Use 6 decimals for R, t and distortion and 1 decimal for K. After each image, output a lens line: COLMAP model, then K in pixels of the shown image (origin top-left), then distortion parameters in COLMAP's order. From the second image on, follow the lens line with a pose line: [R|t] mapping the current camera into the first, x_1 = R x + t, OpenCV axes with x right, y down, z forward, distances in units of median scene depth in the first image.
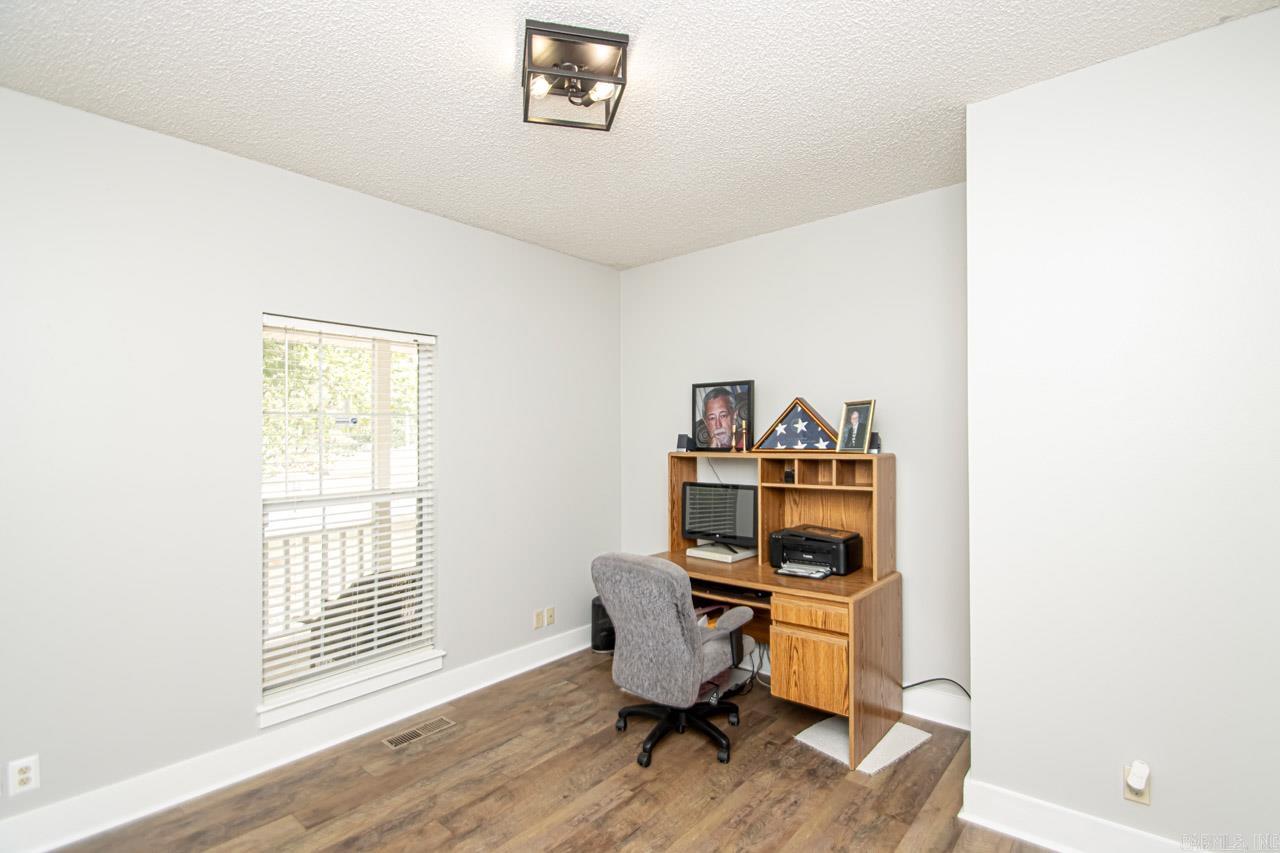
lens RADIAL K [[594.0, 0, 644.9], [0, 594.0, 424.6], [0, 0, 1]] dist [0.000328, -0.012912]
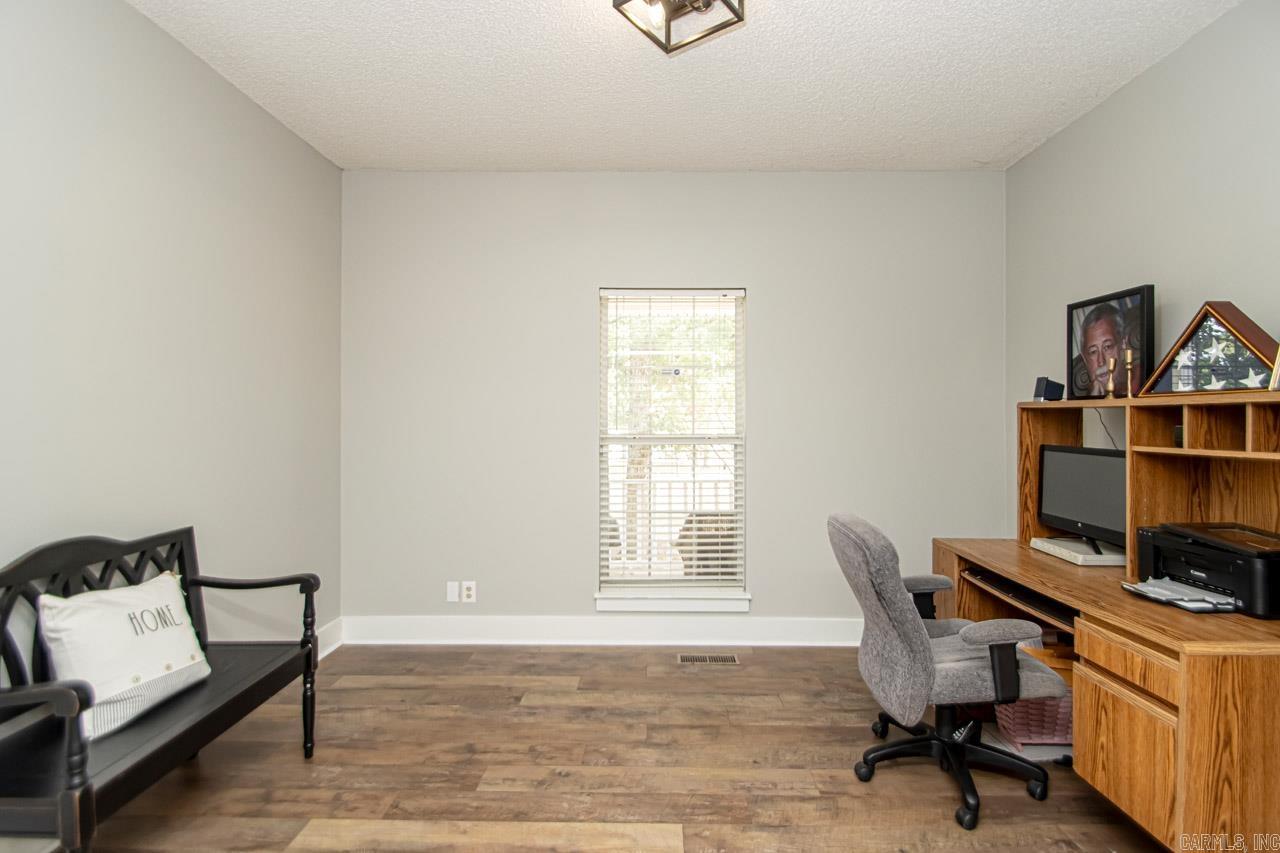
lens RADIAL K [[603.0, 0, 639.1], [0, 603.0, 402.4], [0, 0, 1]] dist [0.000700, -0.014653]
pose [[0.627404, -0.003784, -0.778685, 0.409633], [0.002631, 0.999993, -0.002740, 0.059999], [0.778689, -0.000330, 0.627410, 0.231216]]
